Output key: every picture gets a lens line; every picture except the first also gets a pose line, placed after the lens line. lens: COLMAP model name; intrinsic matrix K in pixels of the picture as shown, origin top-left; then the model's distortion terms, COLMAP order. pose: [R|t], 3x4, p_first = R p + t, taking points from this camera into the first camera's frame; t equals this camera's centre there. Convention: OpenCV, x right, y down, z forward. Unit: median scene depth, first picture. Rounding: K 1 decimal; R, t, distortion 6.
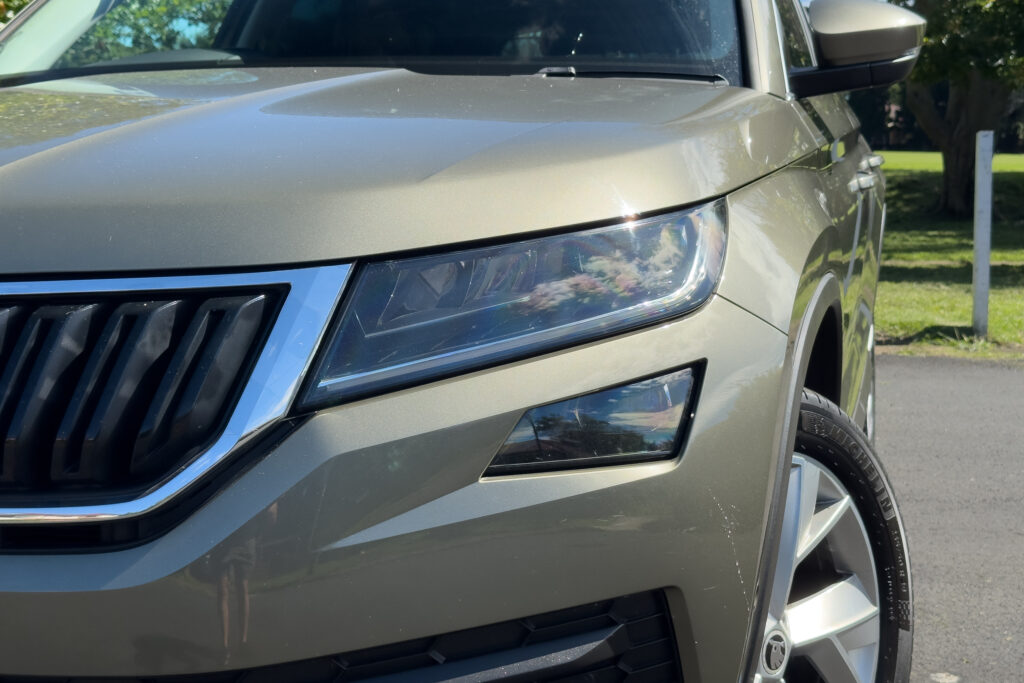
lens RADIAL K [[1434.7, 0, 513.5], [0, 1434.7, 354.0], [0, 0, 1]] dist [0.148657, -0.141673]
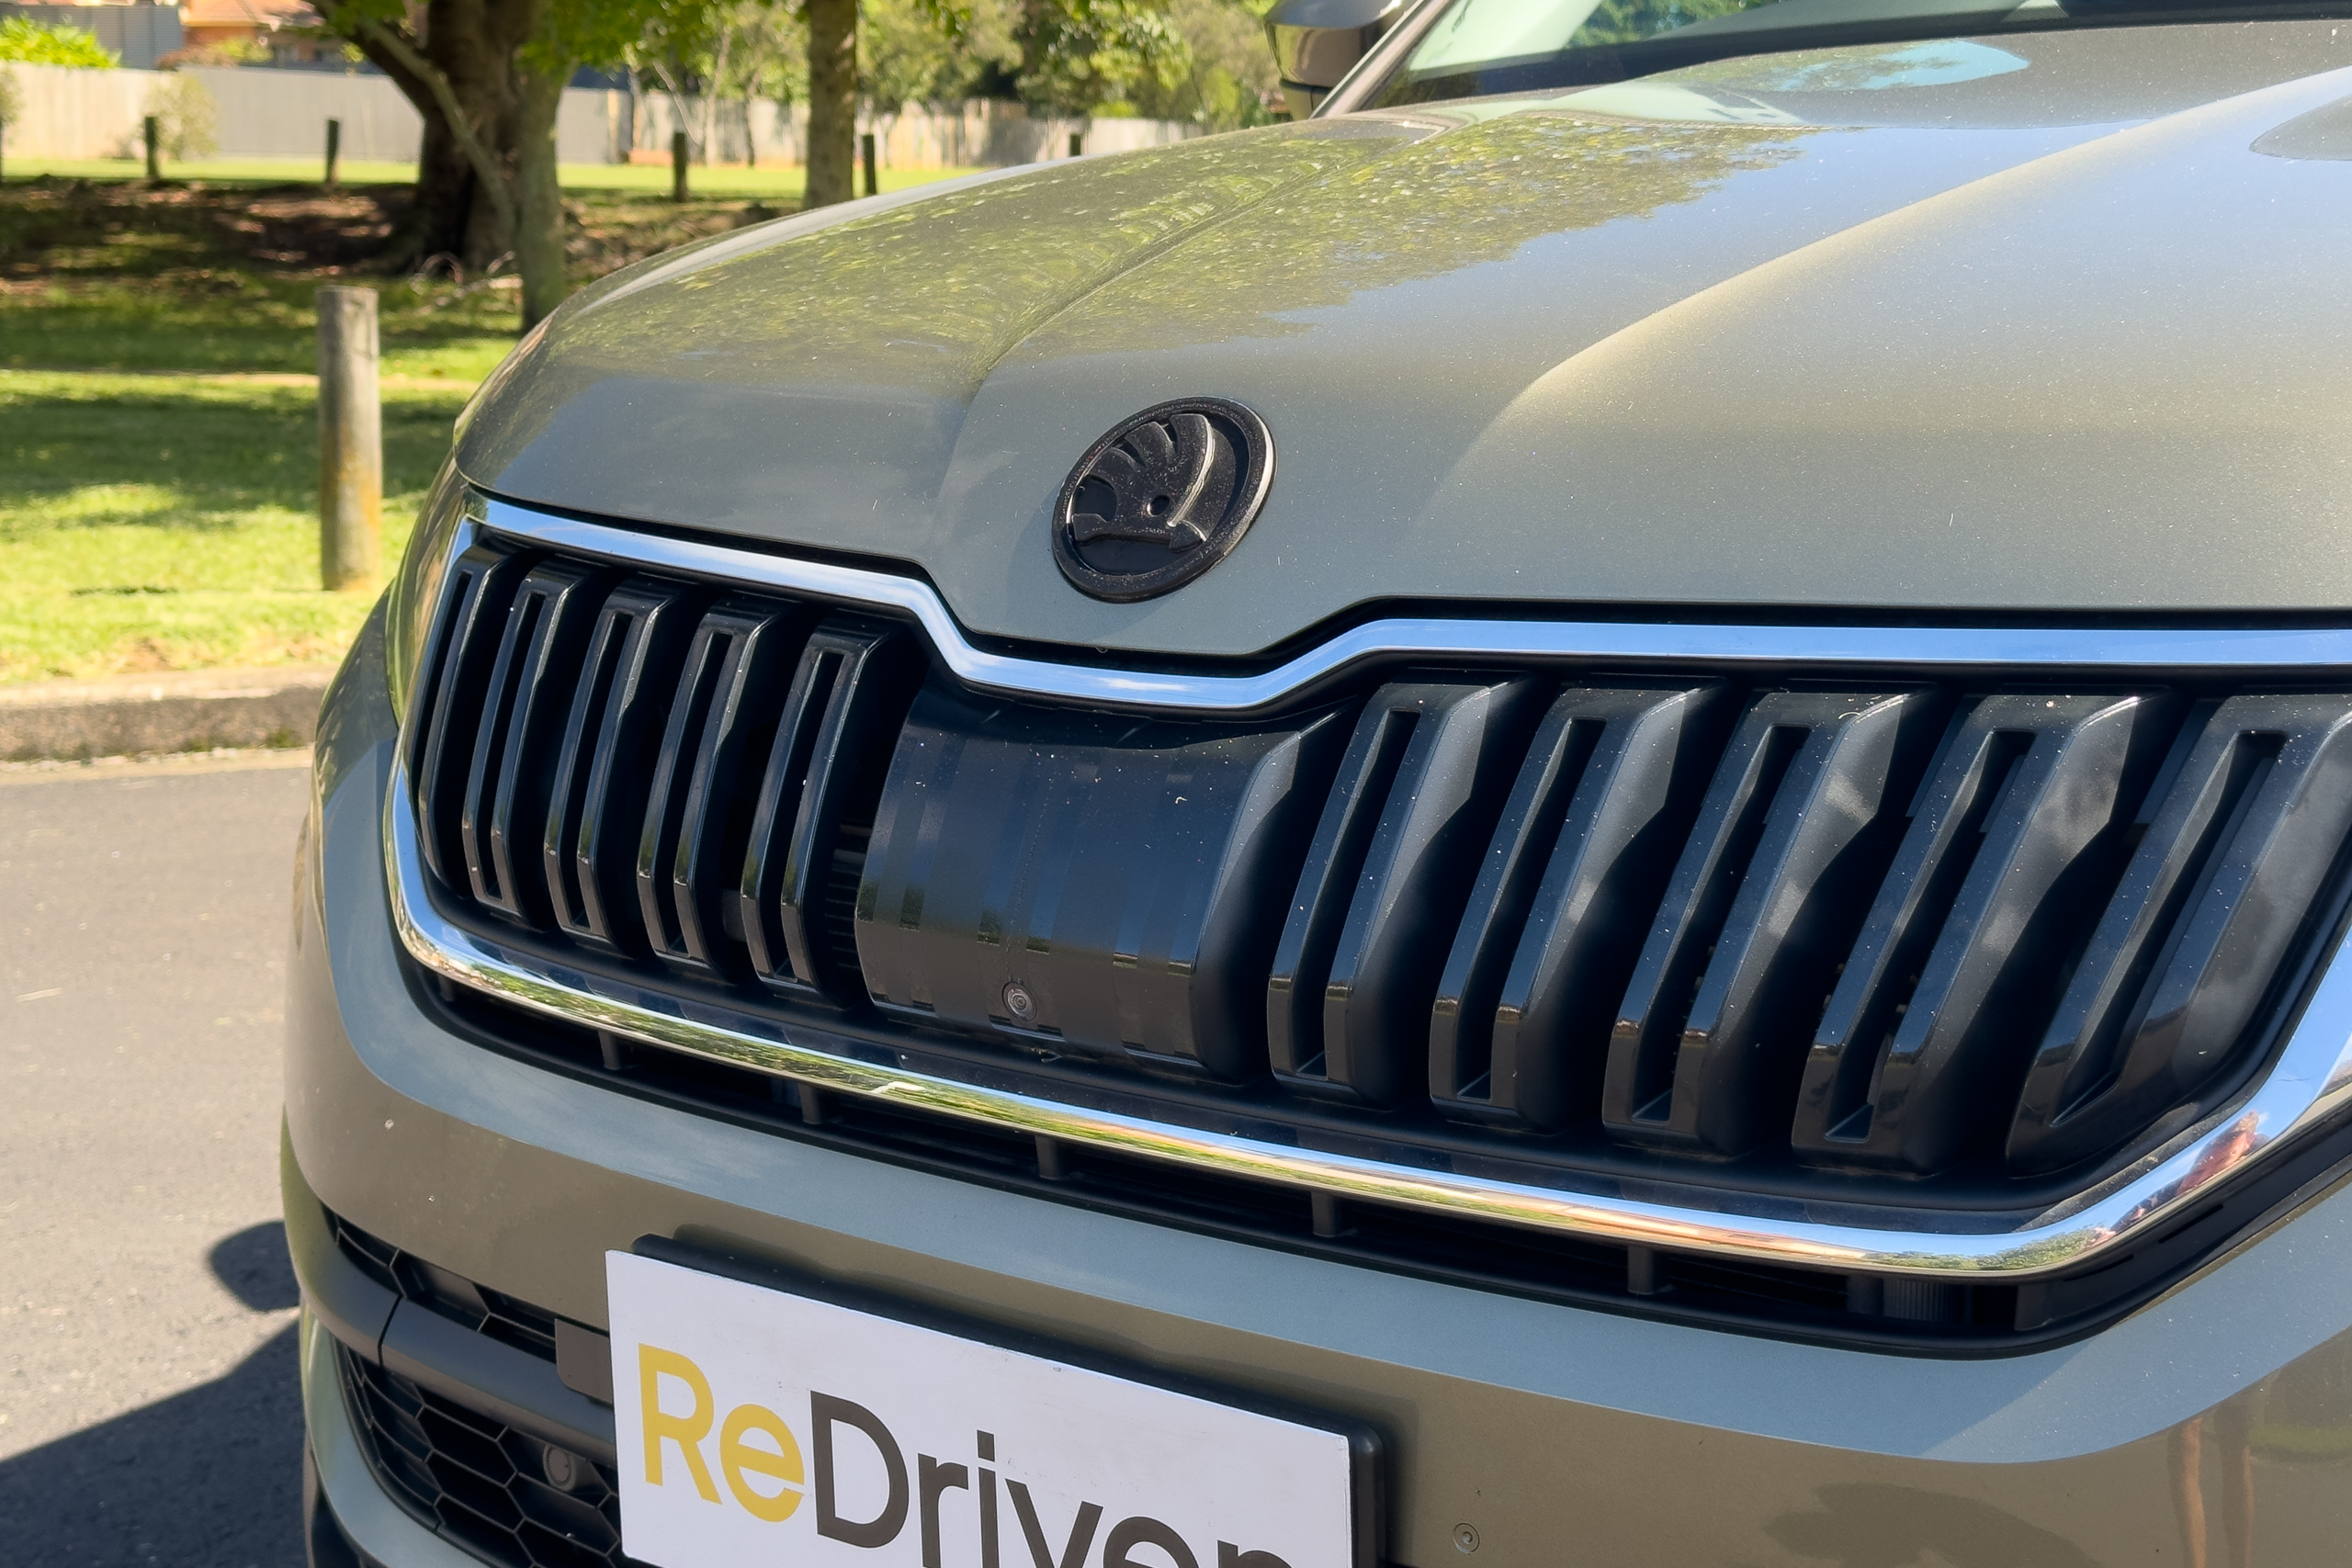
lens RADIAL K [[3348.4, 0, 1176.0], [0, 3348.4, 784.0], [0, 0, 1]] dist [0.132824, -0.026469]
pose [[0.934070, 0.063940, -0.351318, -0.156542], [-0.051830, 0.997696, 0.043779, -0.039748], [0.353307, -0.022684, 0.935232, 0.102674]]
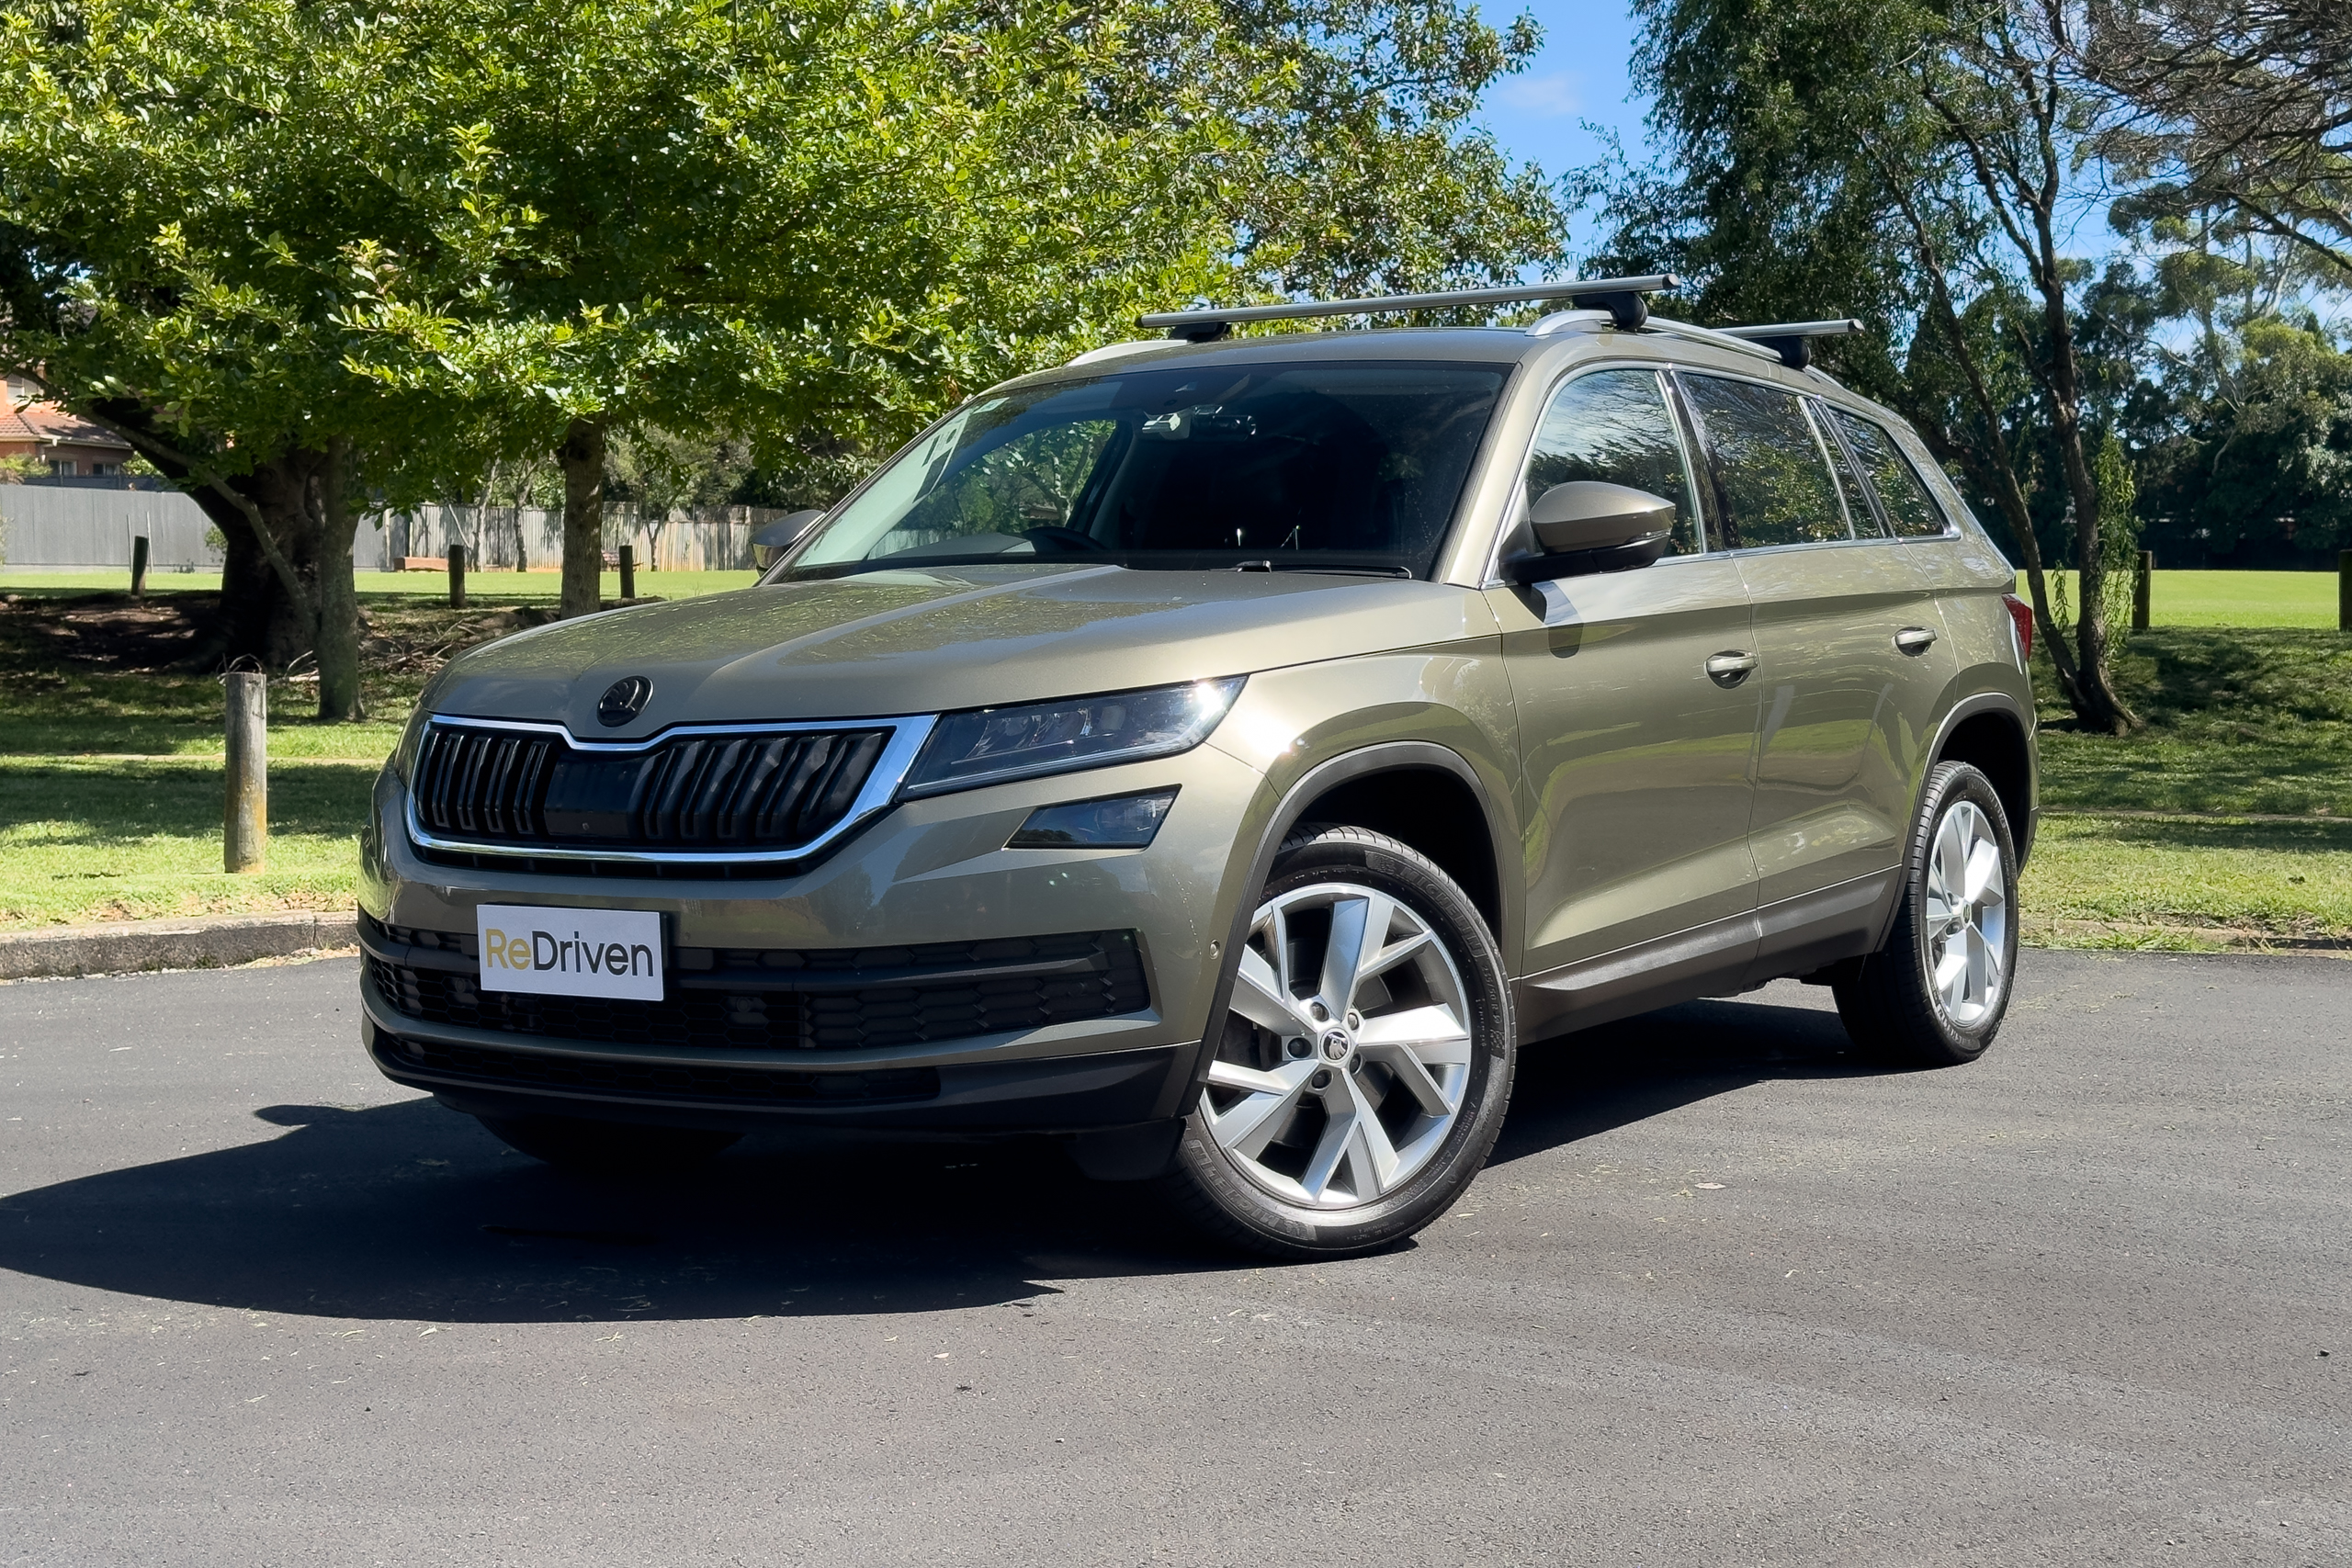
lens RADIAL K [[3251.5, 0, 1176.0], [0, 3251.5, 784.0], [0, 0, 1]] dist [0.122777, -0.005110]
pose [[0.957820, 0.012930, -0.287077, 1.223560], [-0.035555, 0.996644, -0.073738, 0.280970], [0.285160, 0.080835, 0.955065, -2.462166]]
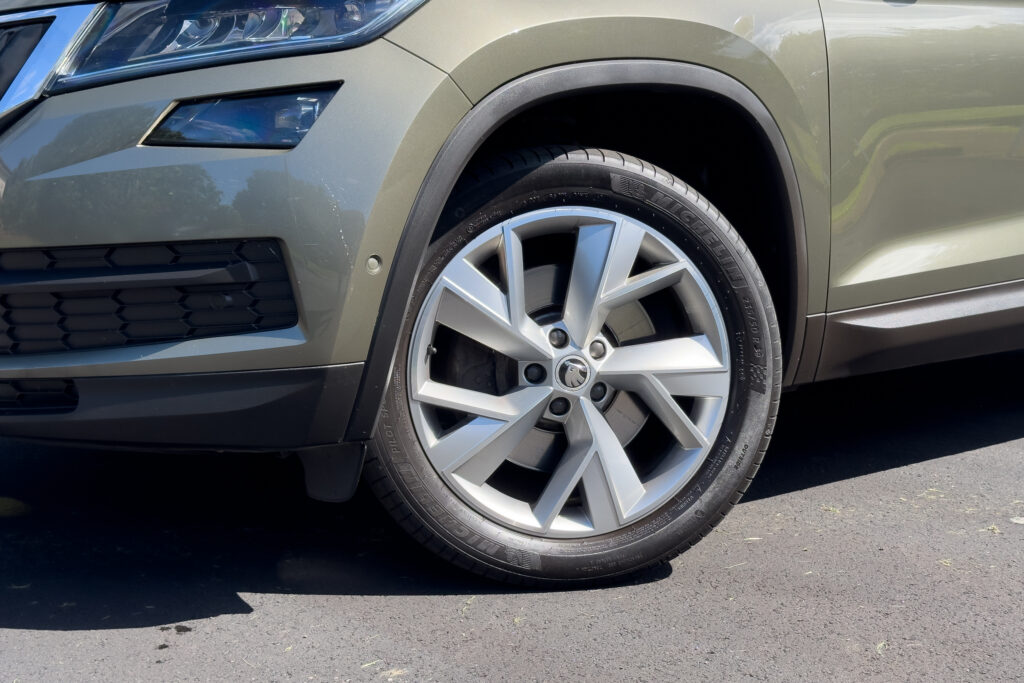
lens RADIAL K [[1458.0, 0, 512.0], [0, 1458.0, 341.5], [0, 0, 1]] dist [0.132824, -0.026469]
pose [[0.843274, 0.070641, -0.532822, 1.137345], [-0.074439, 0.997122, 0.014386, 0.241435], [0.532305, 0.027532, 0.846105, -0.073627]]
